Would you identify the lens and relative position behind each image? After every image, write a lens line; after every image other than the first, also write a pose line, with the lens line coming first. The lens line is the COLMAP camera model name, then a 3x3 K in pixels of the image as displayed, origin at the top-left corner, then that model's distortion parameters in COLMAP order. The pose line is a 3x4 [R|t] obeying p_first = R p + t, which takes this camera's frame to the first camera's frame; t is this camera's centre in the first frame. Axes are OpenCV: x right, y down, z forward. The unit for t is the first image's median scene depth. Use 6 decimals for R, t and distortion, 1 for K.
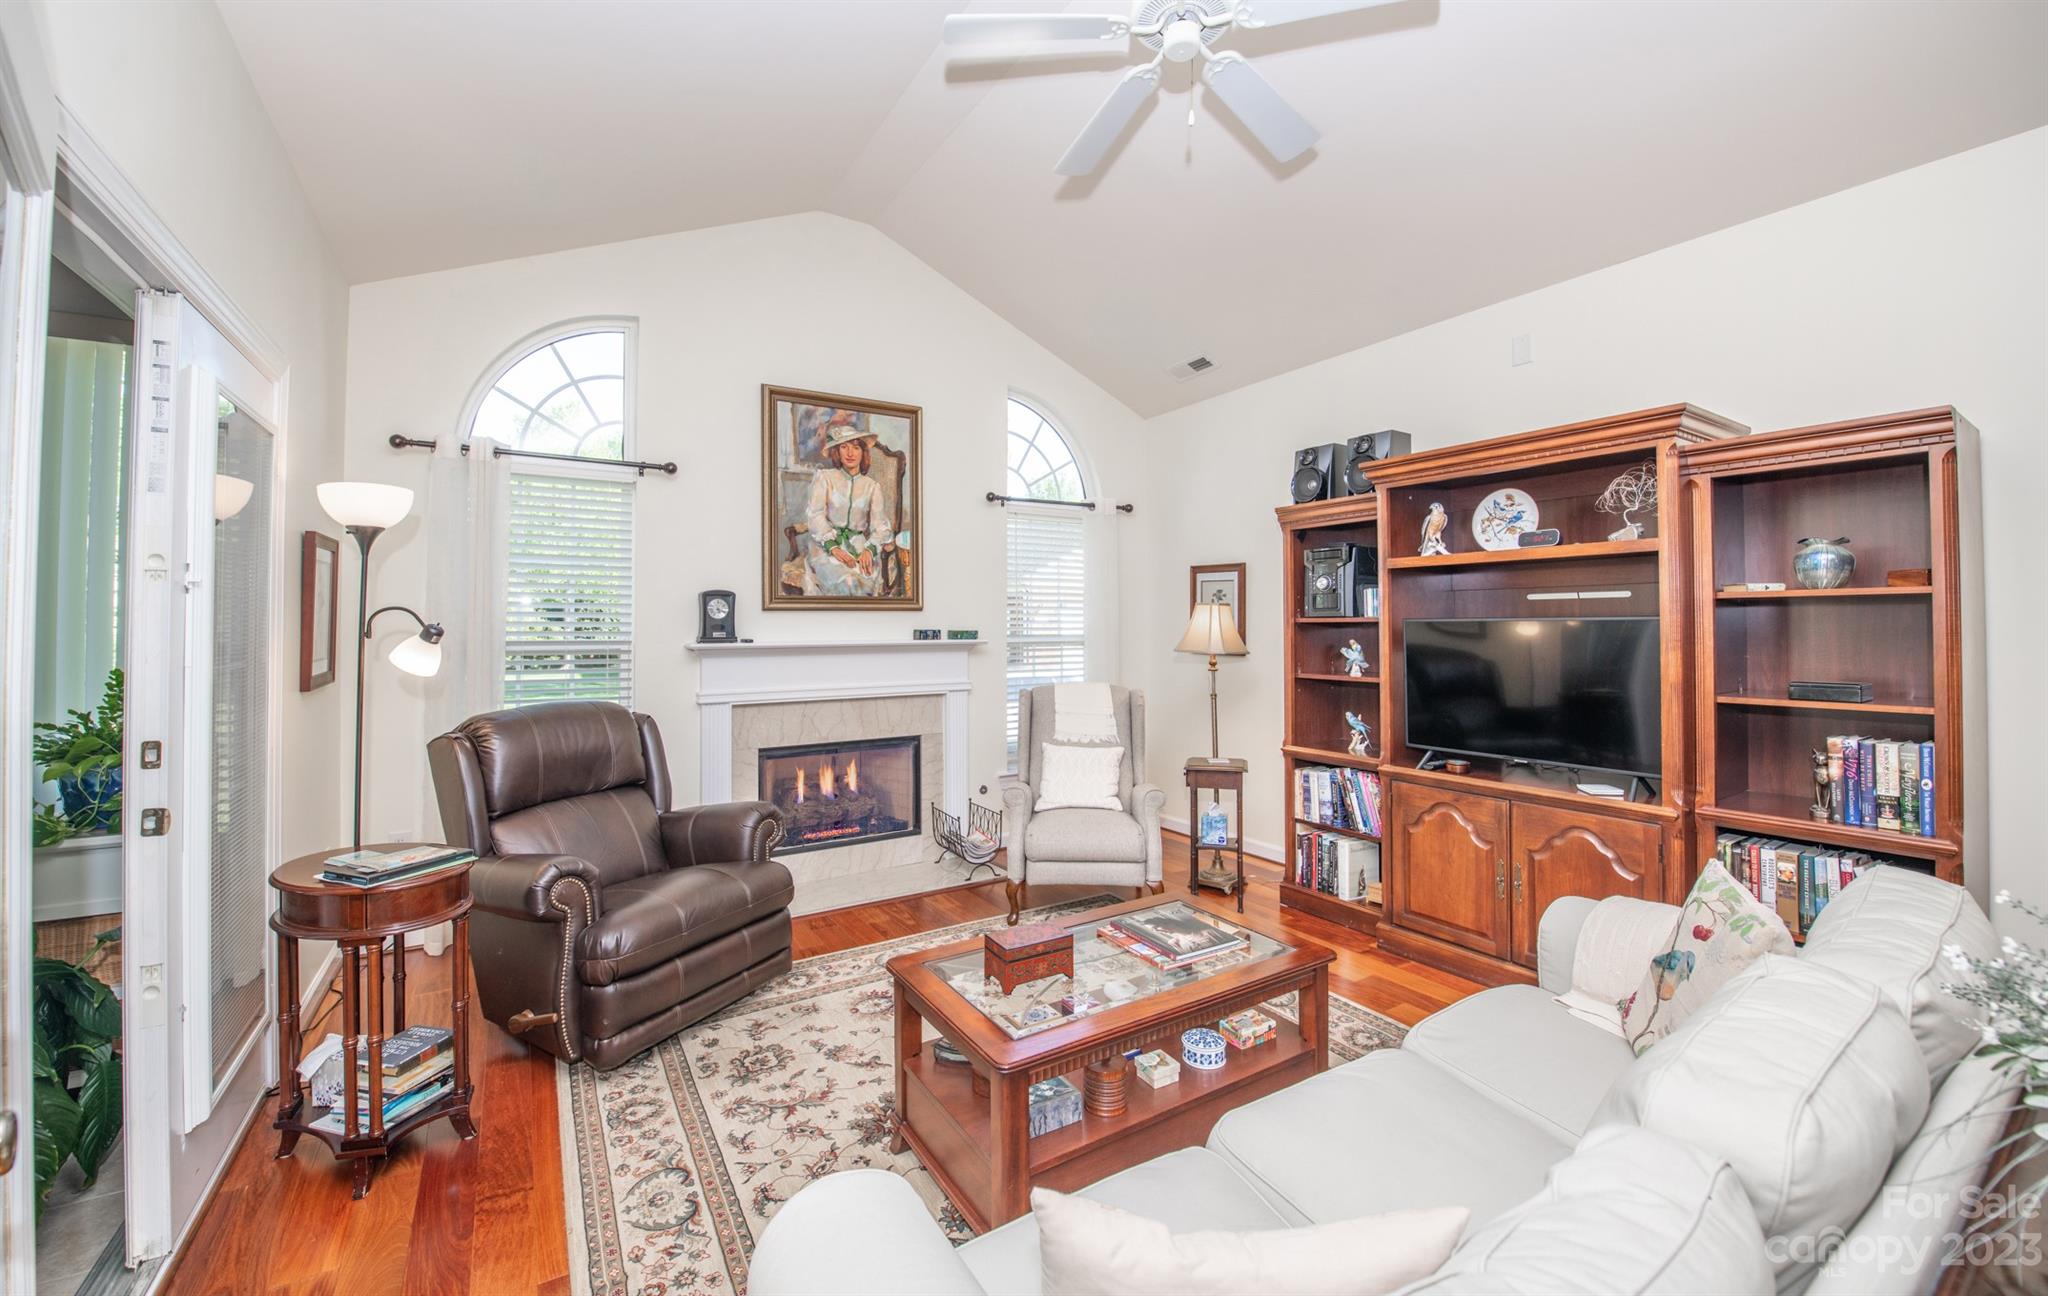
lens RADIAL K [[810.1, 0, 1014.0], [0, 810.1, 607.9], [0, 0, 1]] dist [-0.015689, -0.000815]
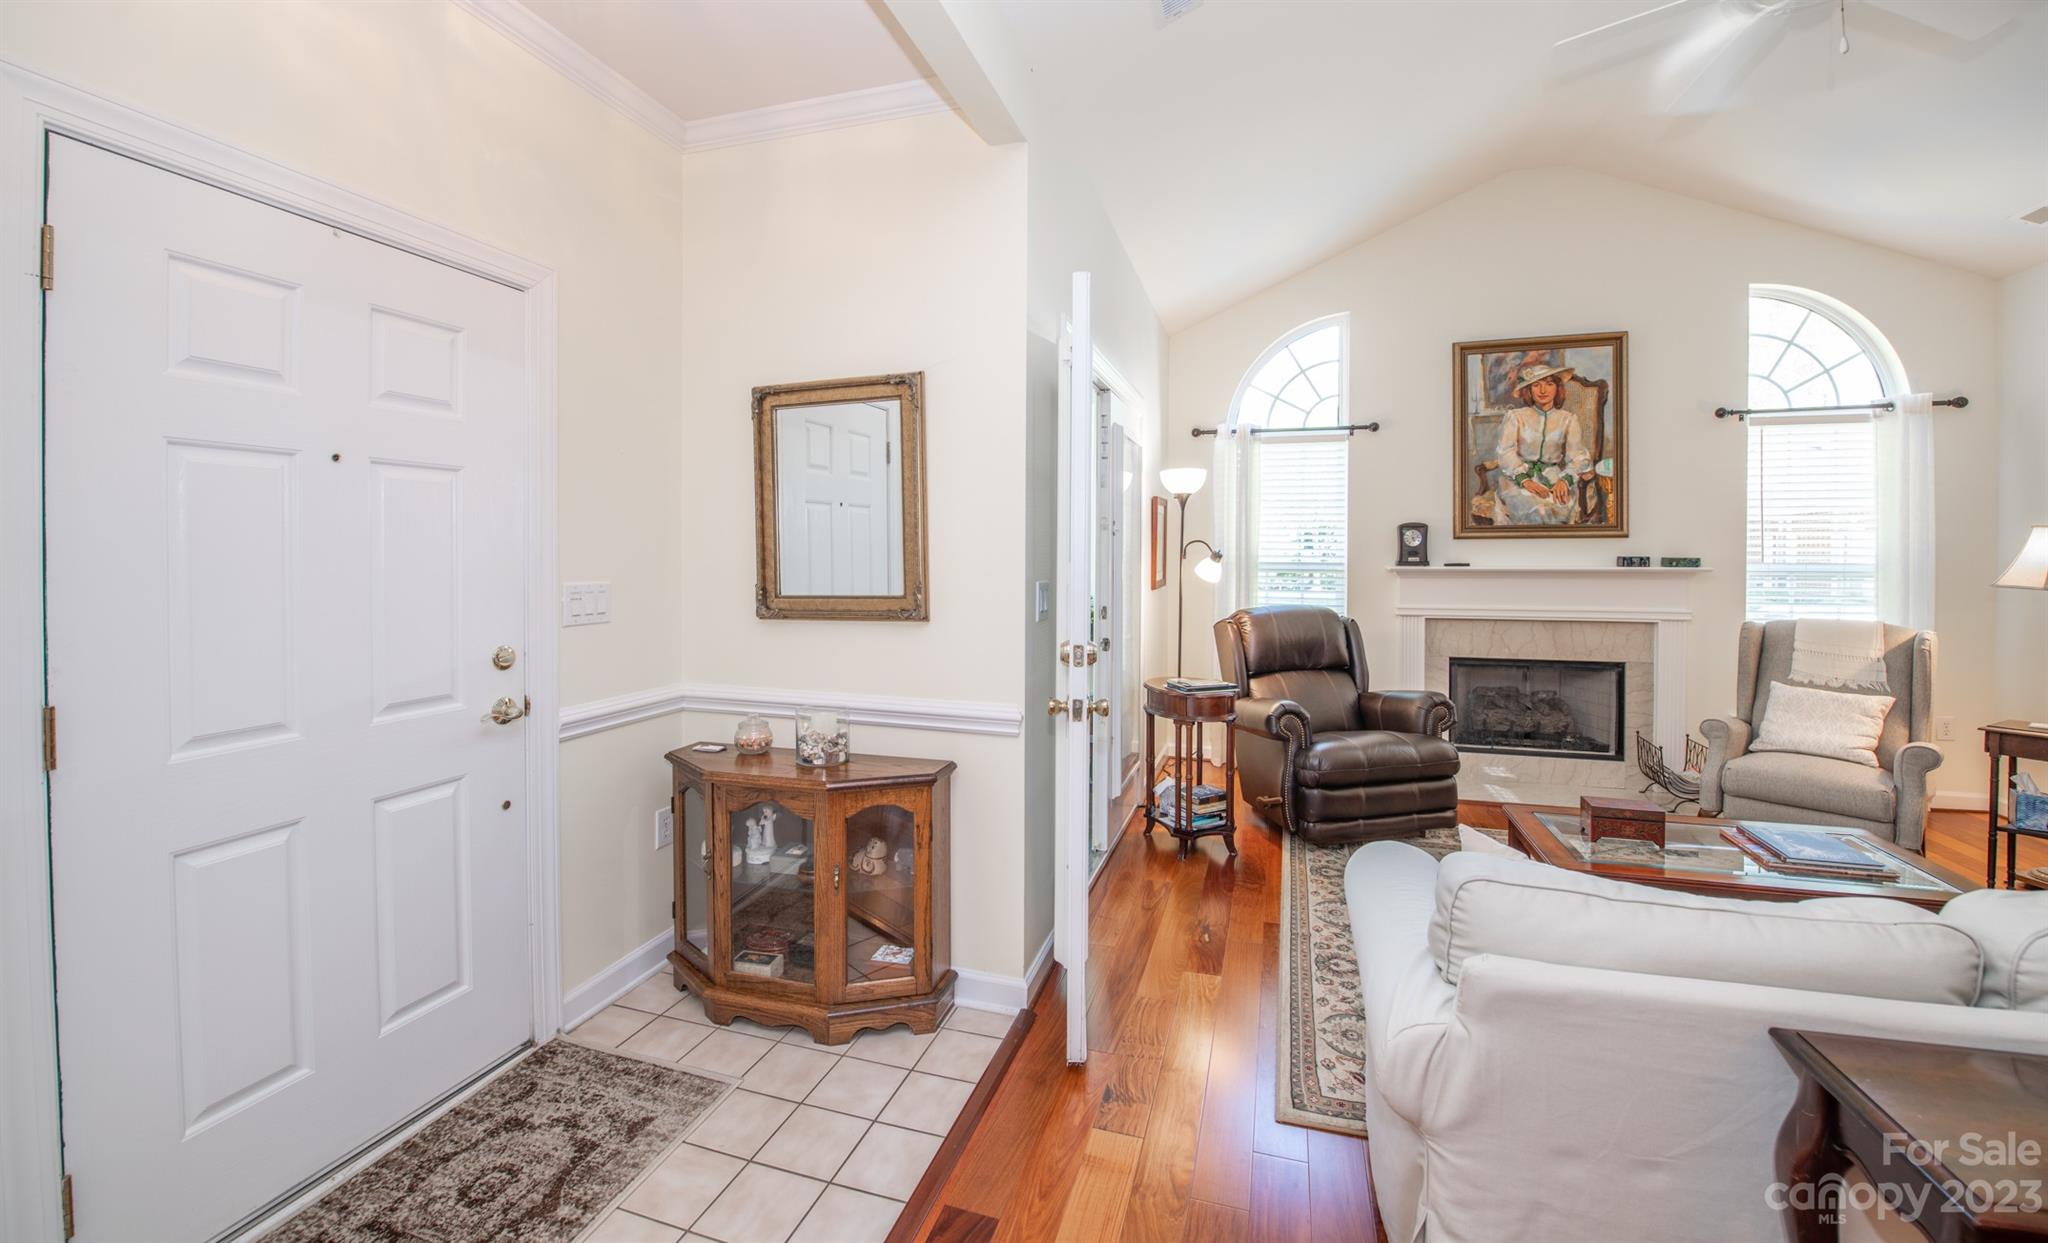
lens RADIAL K [[802.9, 0, 1028.4], [0, 802.9, 563.0], [0, 0, 1]] dist [-0.021855, -0.000938]
pose [[0.654054, 0.012832, -0.756339, 0.154940], [0.014201, 0.999472, 0.029238, -0.004458], [0.756315, -0.029864, 0.653526, -0.211275]]
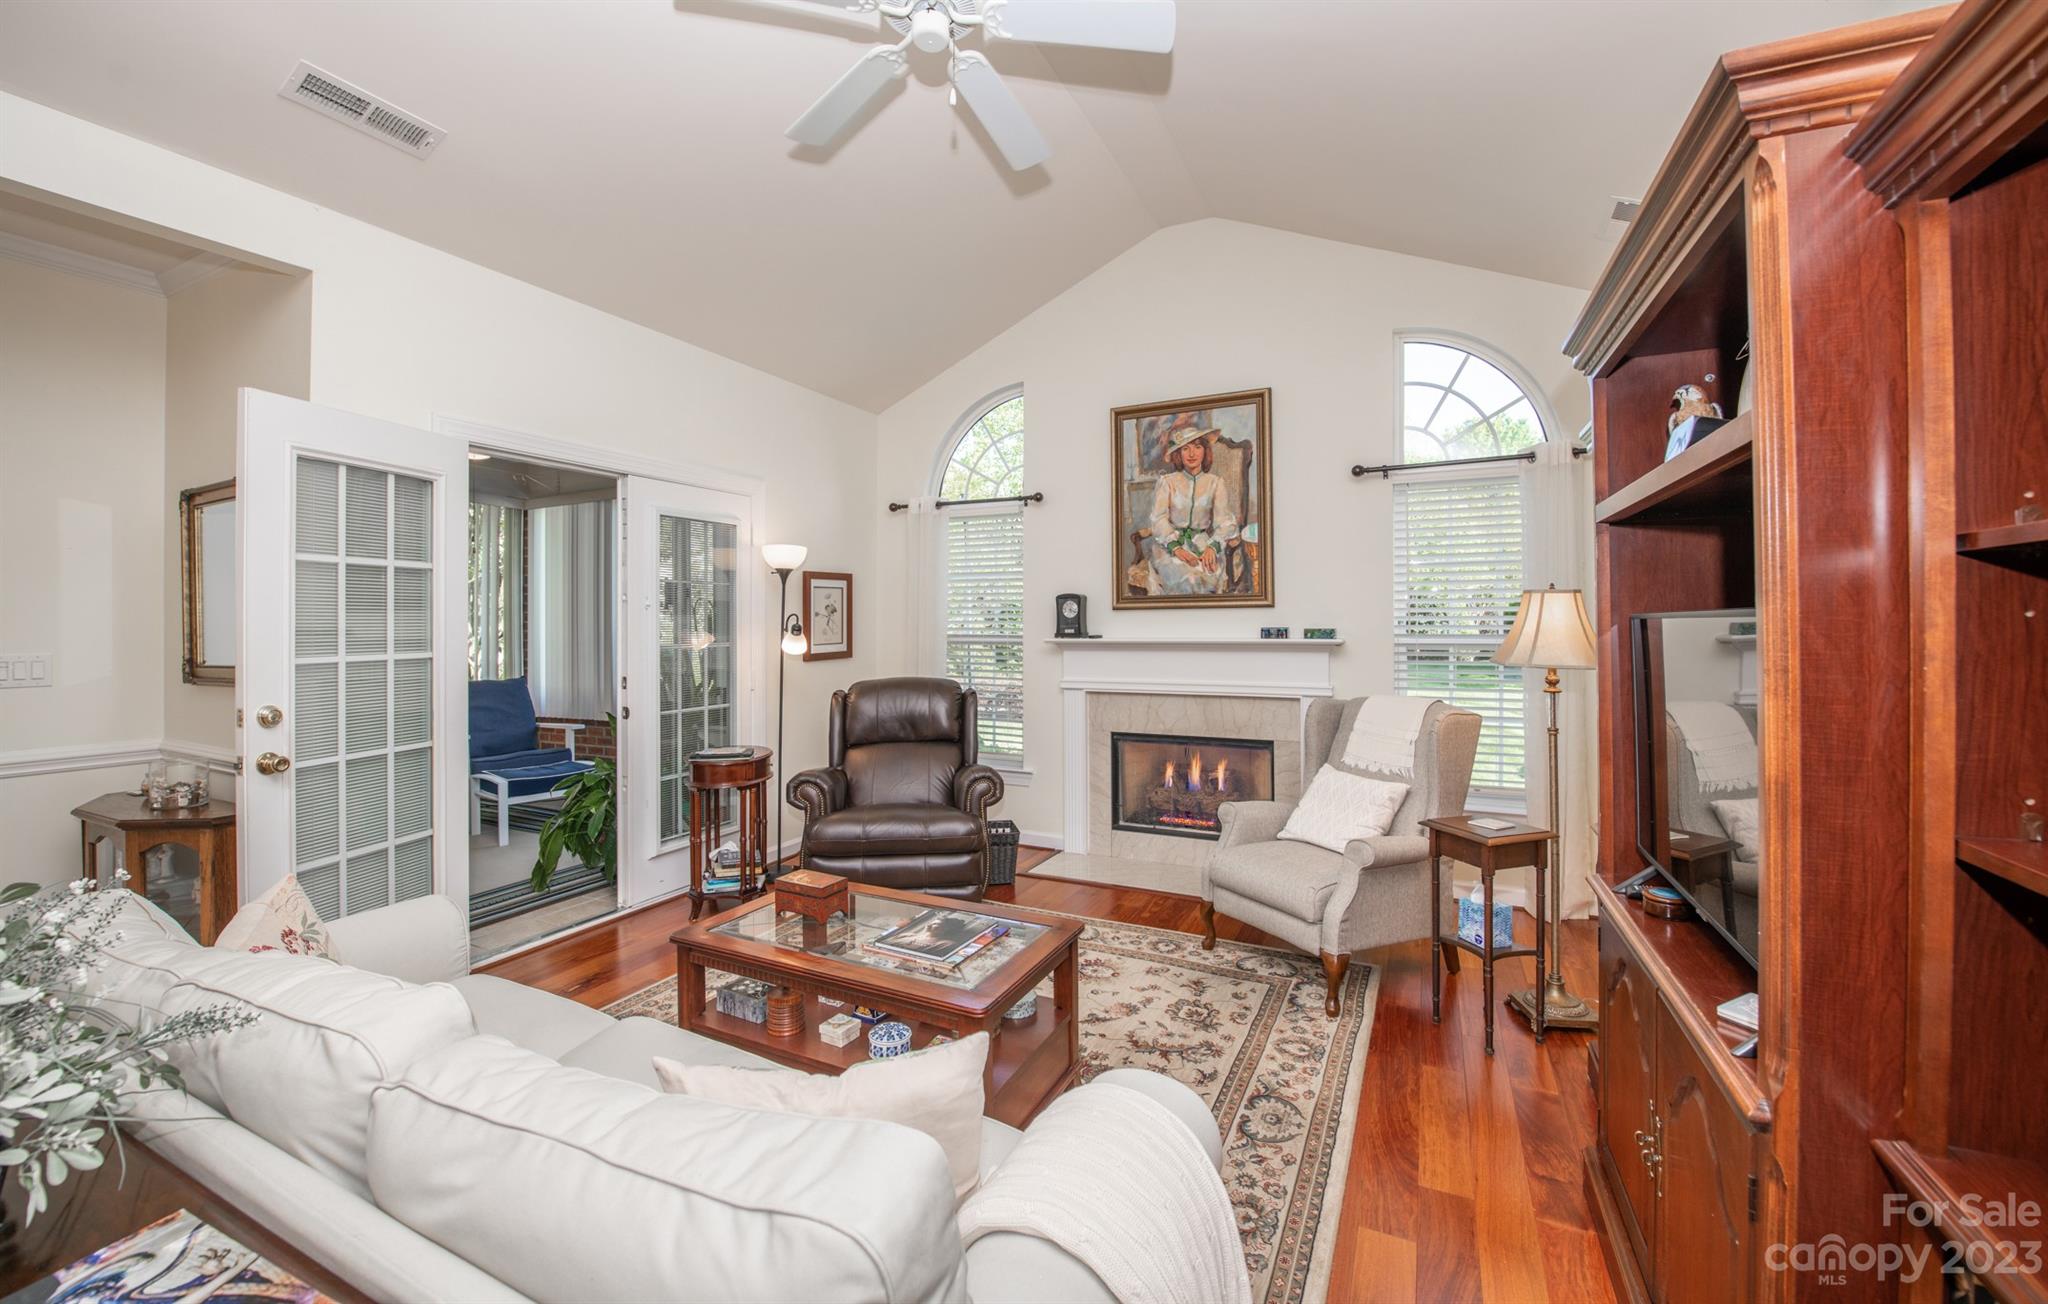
lens RADIAL K [[802.8, 0, 1020.0], [0, 802.8, 617.9], [0, 0, 1]] dist [-0.013934, -0.000020]
pose [[0.529683, -0.005394, -0.848179, 0.561096], [0.020565, 0.999767, 0.006484, 0.004039], [0.847946, -0.020878, 0.529671, 0.292439]]
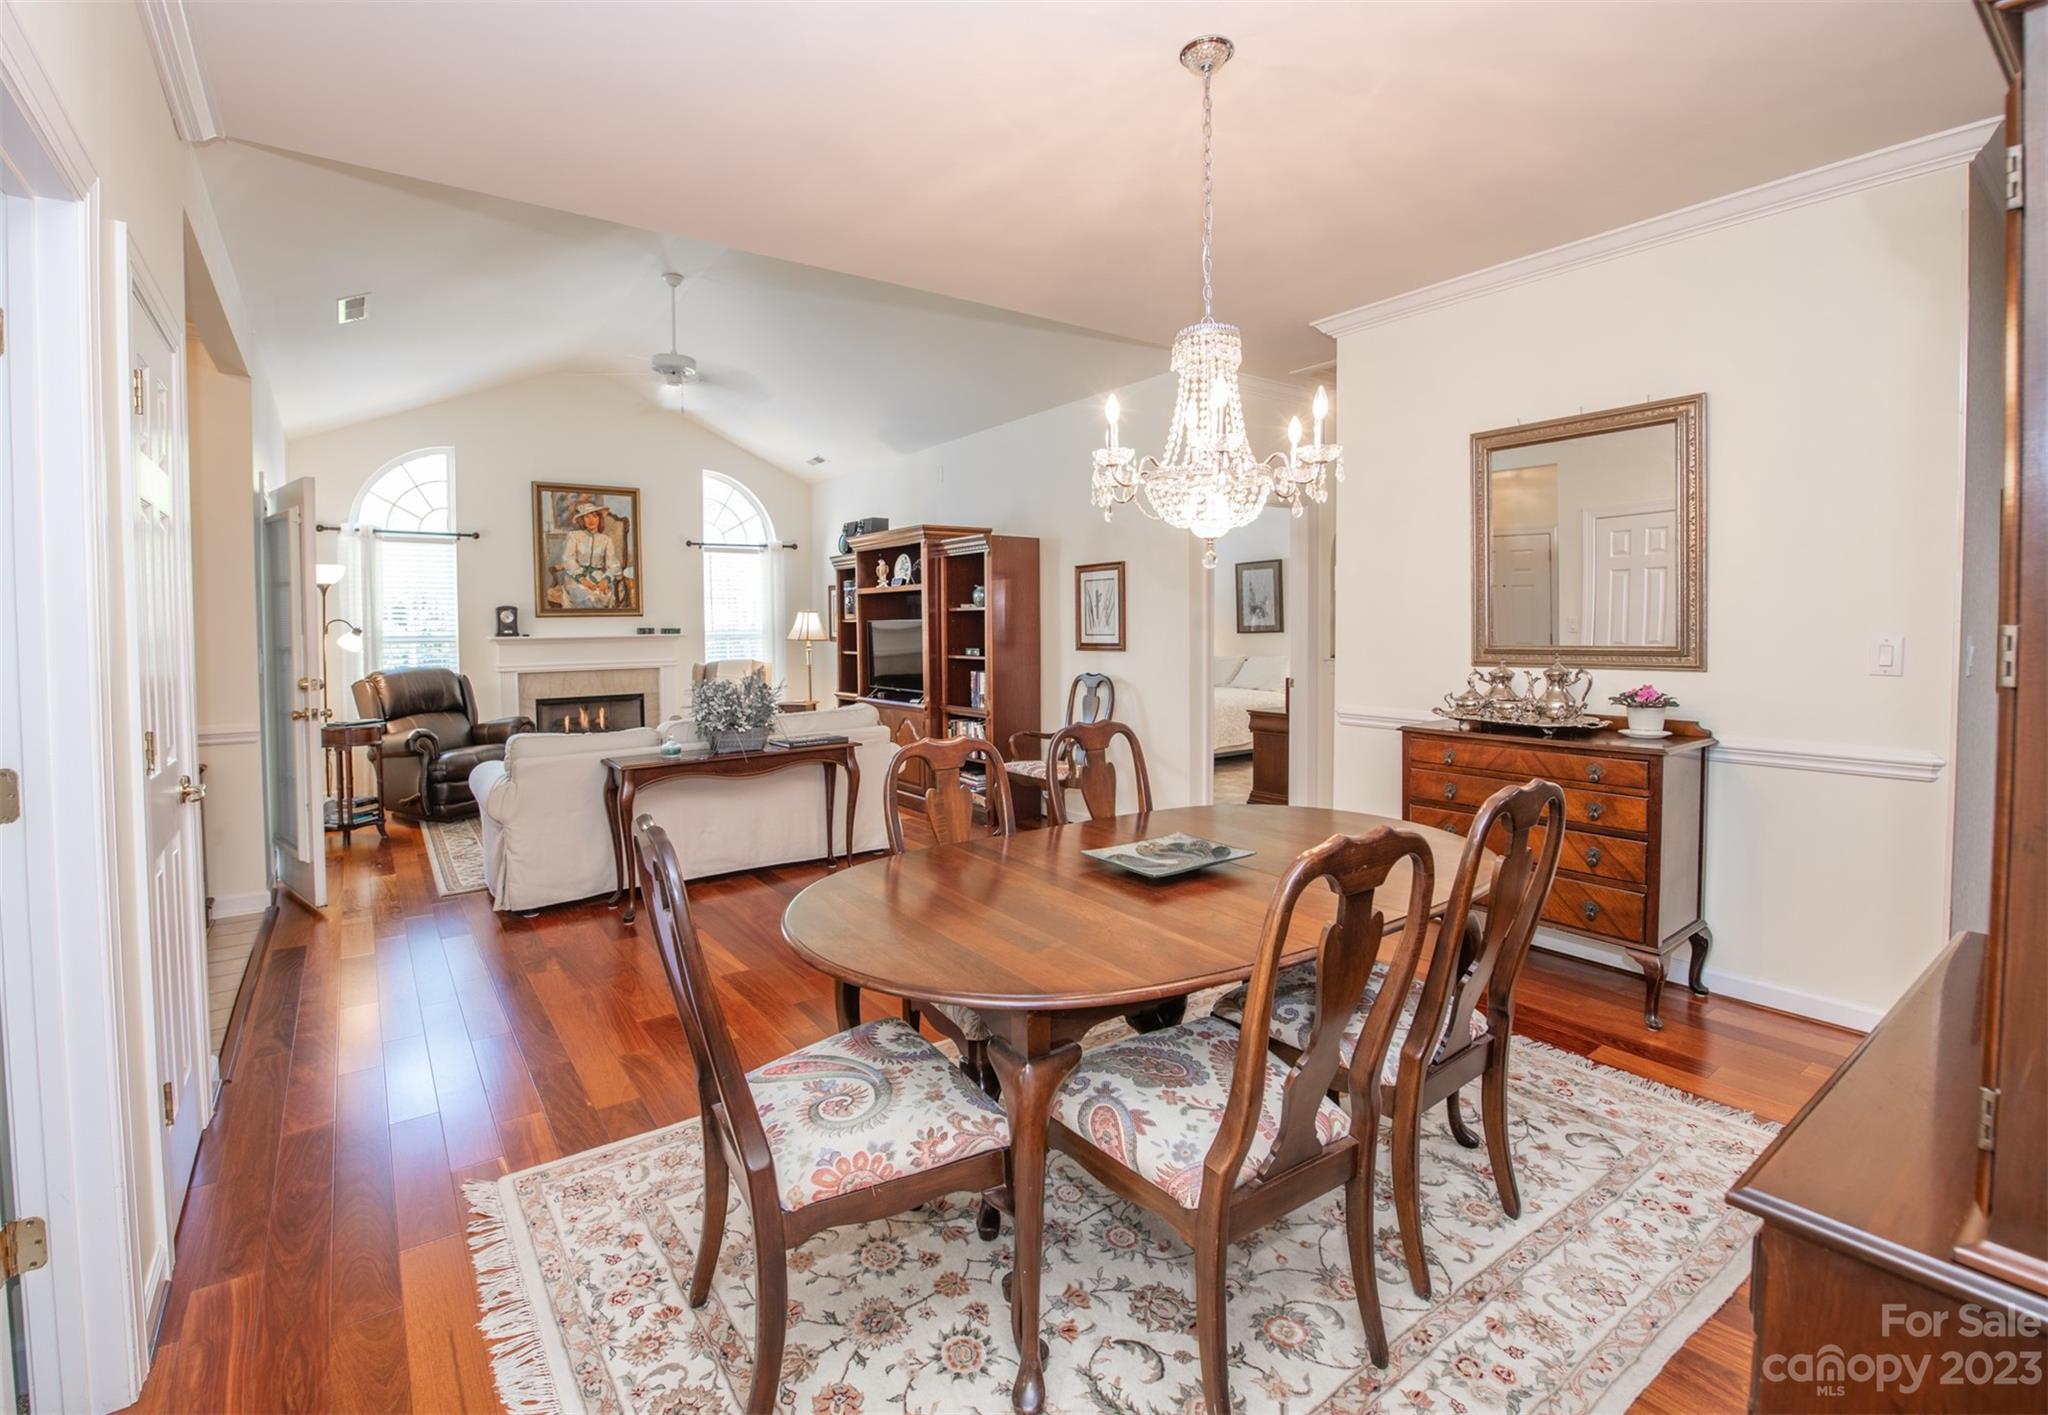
lens RADIAL K [[919.3, 0, 967.7], [0, 919.3, 650.1], [0, 0, 1]] dist [-0.002504, -0.000100]
pose [[0.999190, -0.008194, 0.039401, 0.504858], [0.006108, 0.998587, 0.052782, -0.023840], [-0.039778, -0.052498, 0.997828, -0.938111]]
